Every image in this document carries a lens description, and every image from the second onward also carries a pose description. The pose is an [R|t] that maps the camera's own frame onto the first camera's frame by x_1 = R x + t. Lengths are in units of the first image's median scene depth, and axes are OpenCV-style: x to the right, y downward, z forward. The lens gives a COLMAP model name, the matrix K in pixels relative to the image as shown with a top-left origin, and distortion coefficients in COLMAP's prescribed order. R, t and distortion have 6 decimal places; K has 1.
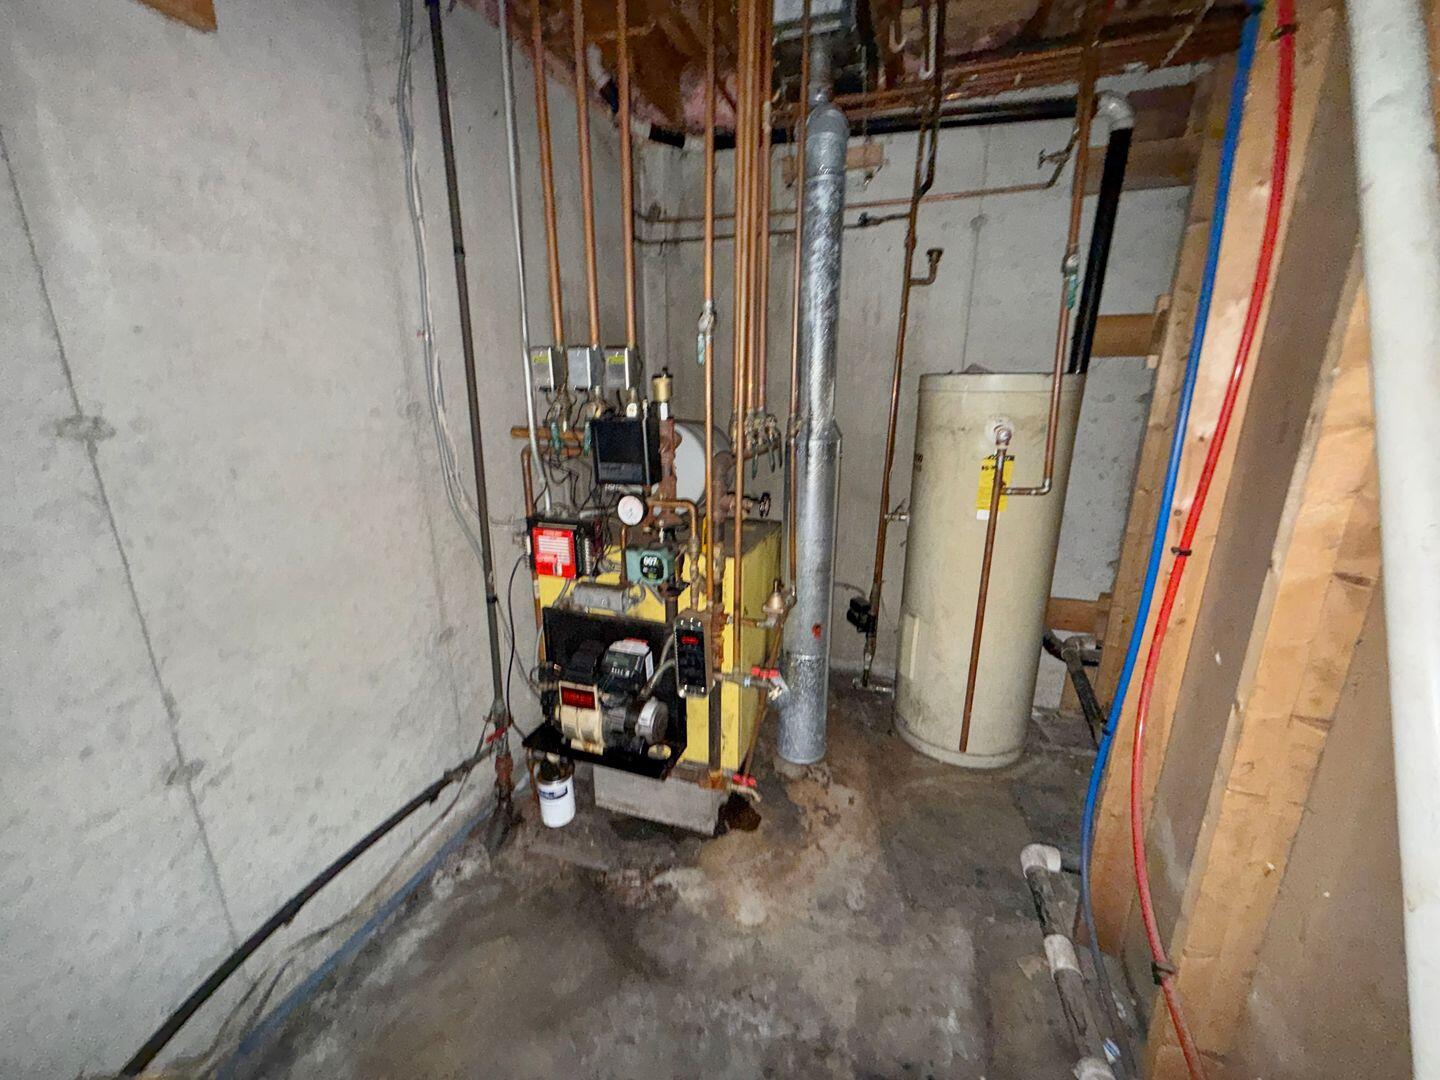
lens RADIAL K [[577.6, 0, 717.3], [0, 577.6, 544.2], [0, 0, 1]] dist [-0.001670, -0.000105]
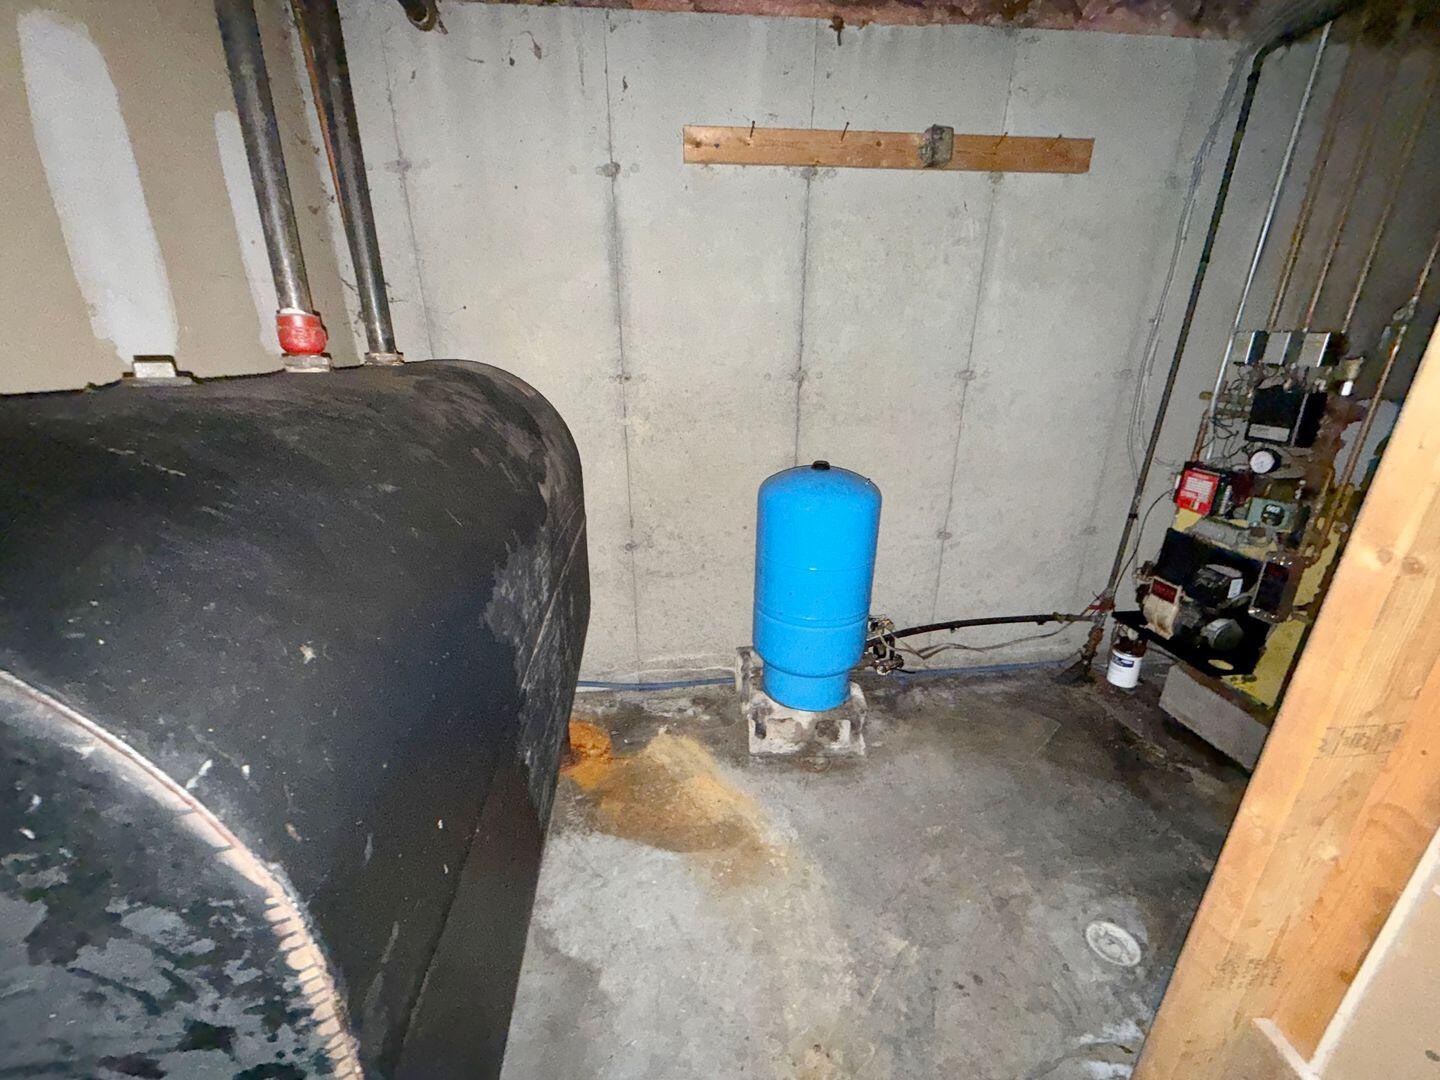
lens RADIAL K [[577.6, 0, 715.4], [0, 577.6, 542.6], [0, 0, 1]] dist [-0.001670, -0.000105]
pose [[0.431963, 0.309059, -0.847284, 0.394559], [-0.243600, 0.944517, 0.220333, 0.104386], [0.868370, 0.111223, 0.483283, -0.564056]]
